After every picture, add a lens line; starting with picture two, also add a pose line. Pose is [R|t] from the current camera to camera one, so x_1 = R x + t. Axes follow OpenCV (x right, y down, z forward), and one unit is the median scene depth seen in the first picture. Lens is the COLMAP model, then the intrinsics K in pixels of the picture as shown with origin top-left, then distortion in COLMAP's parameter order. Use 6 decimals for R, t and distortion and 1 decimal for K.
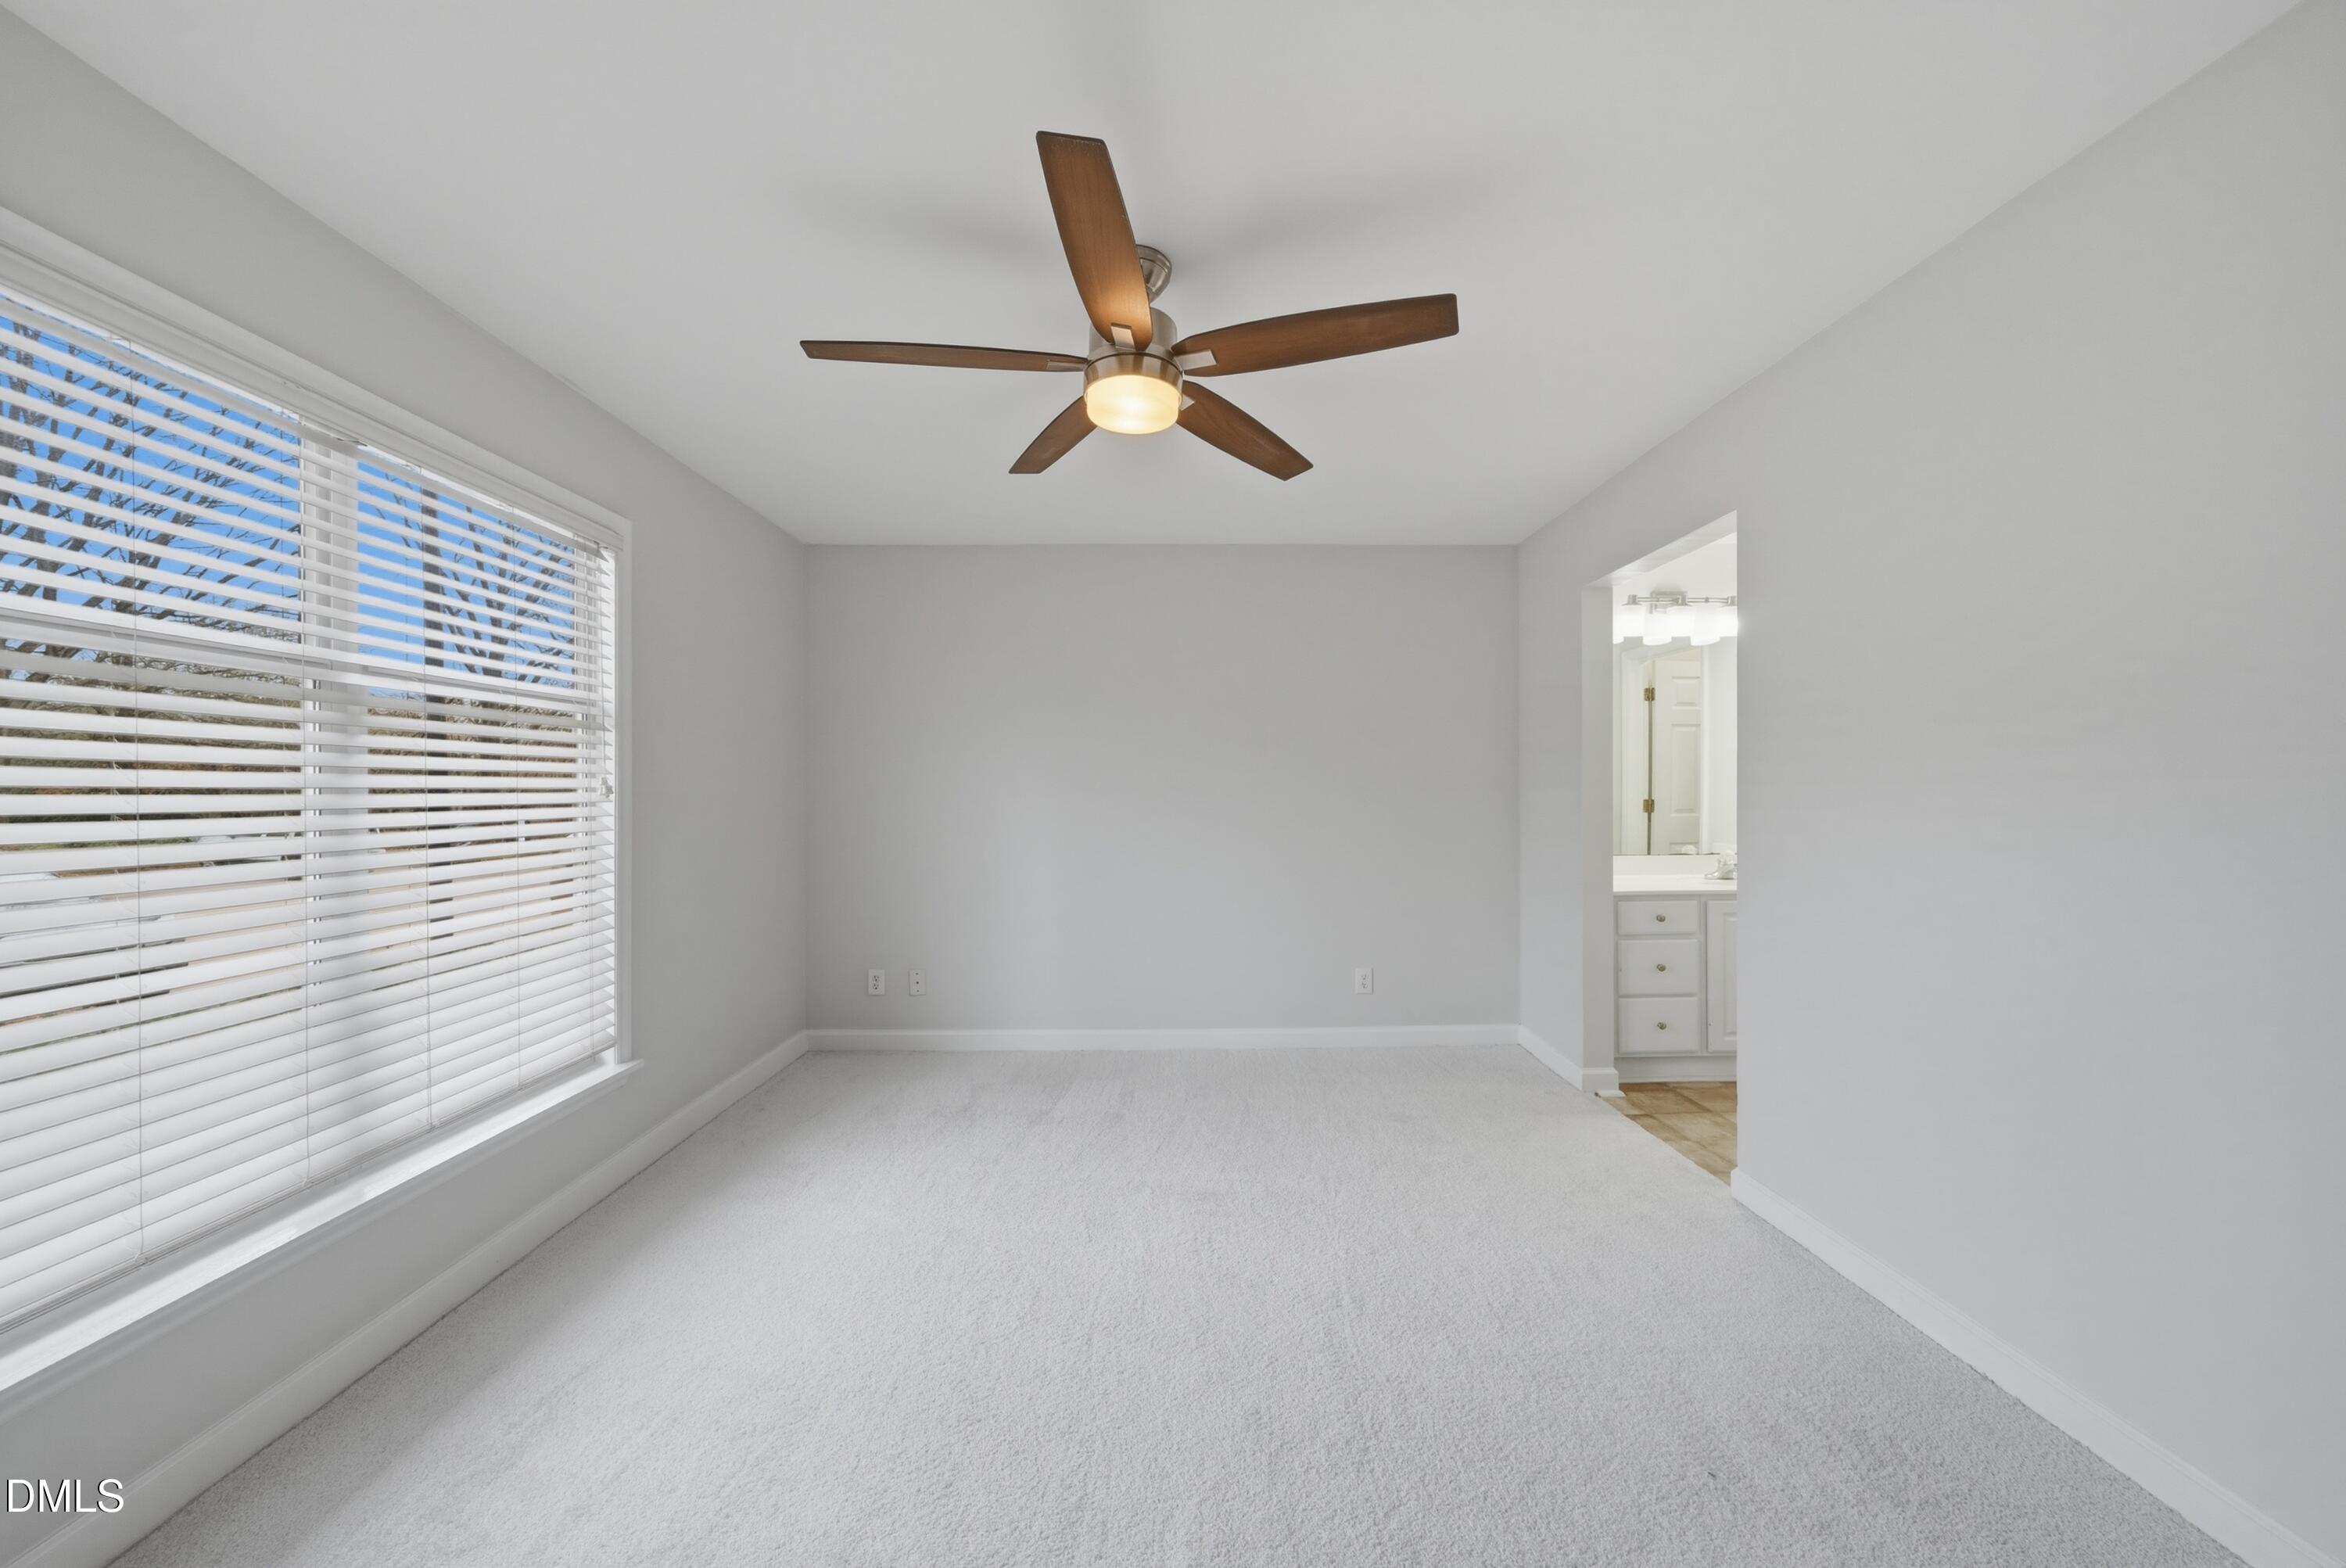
lens RADIAL K [[805.3, 0, 1166.0], [0, 805.3, 785.4], [0, 0, 1]] dist [-0.008226, 0.001217]
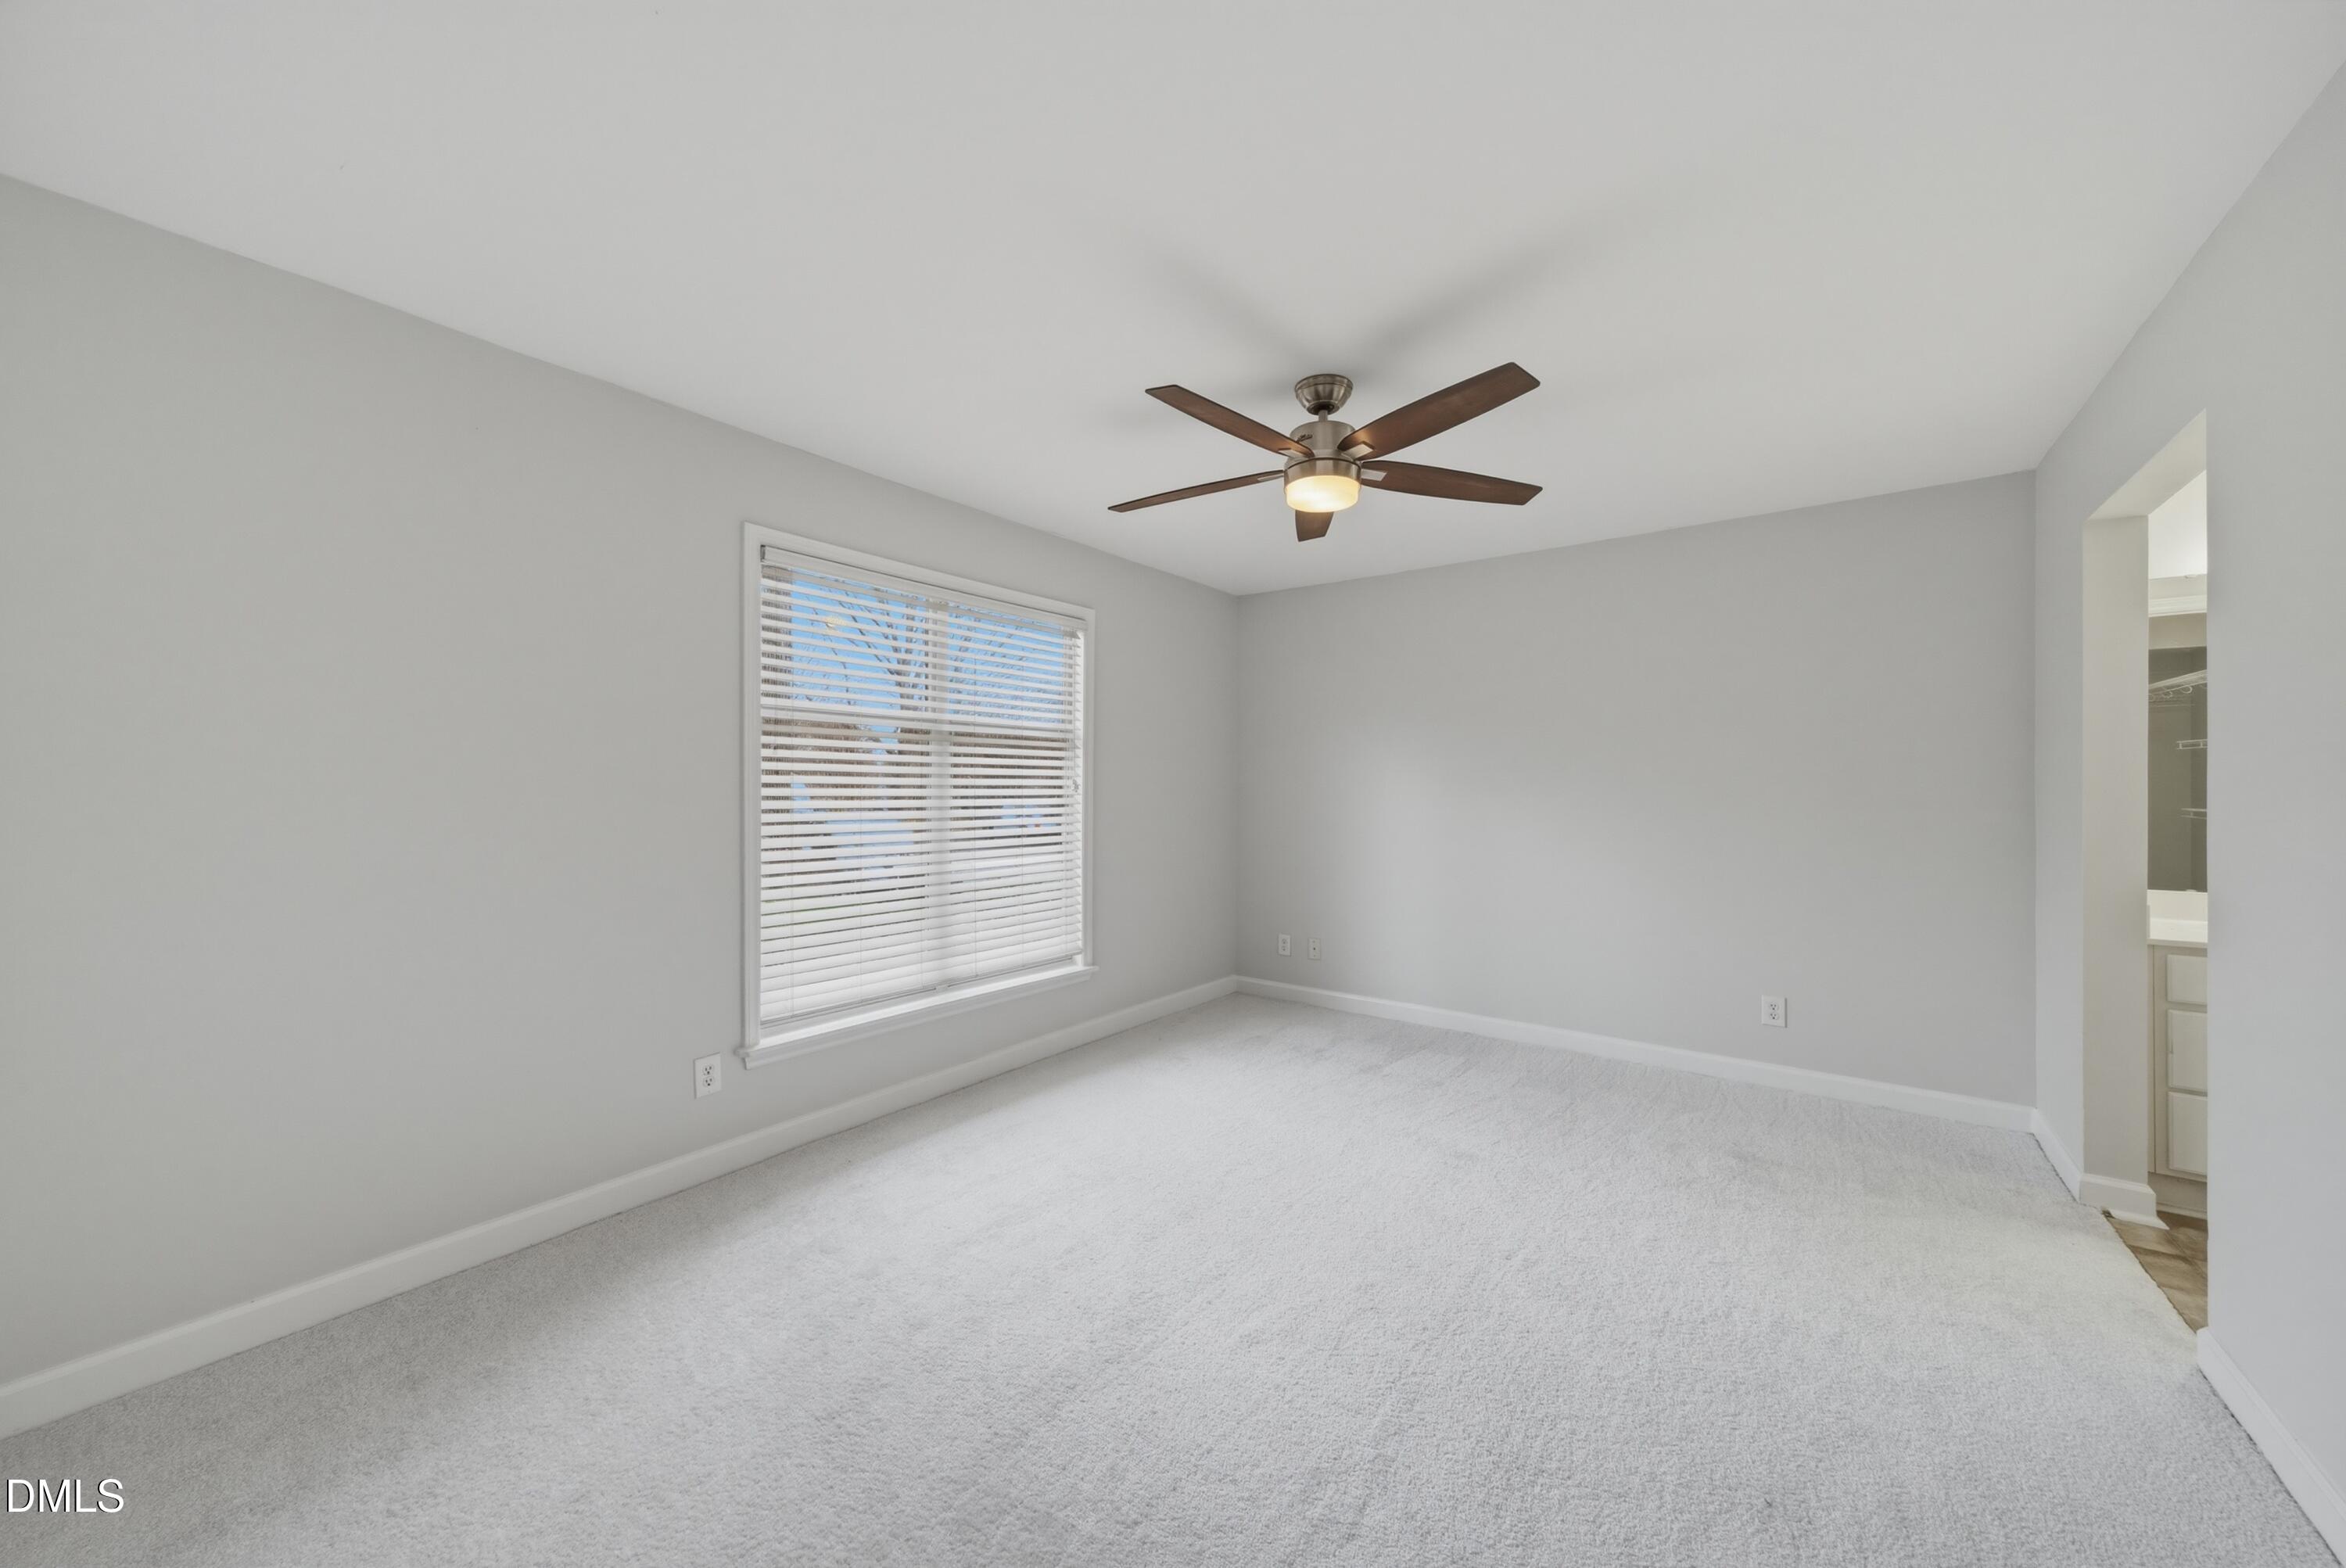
lens RADIAL K [[805.3, 0, 1175.7], [0, 805.3, 779.8], [0, 0, 1]] dist [-0.008226, 0.001217]
pose [[0.793654, 0.001936, -0.608366, 0.396043], [-0.002870, 0.999996, -0.000562, -0.008162], [0.608363, 0.002192, 0.793656, -0.120999]]
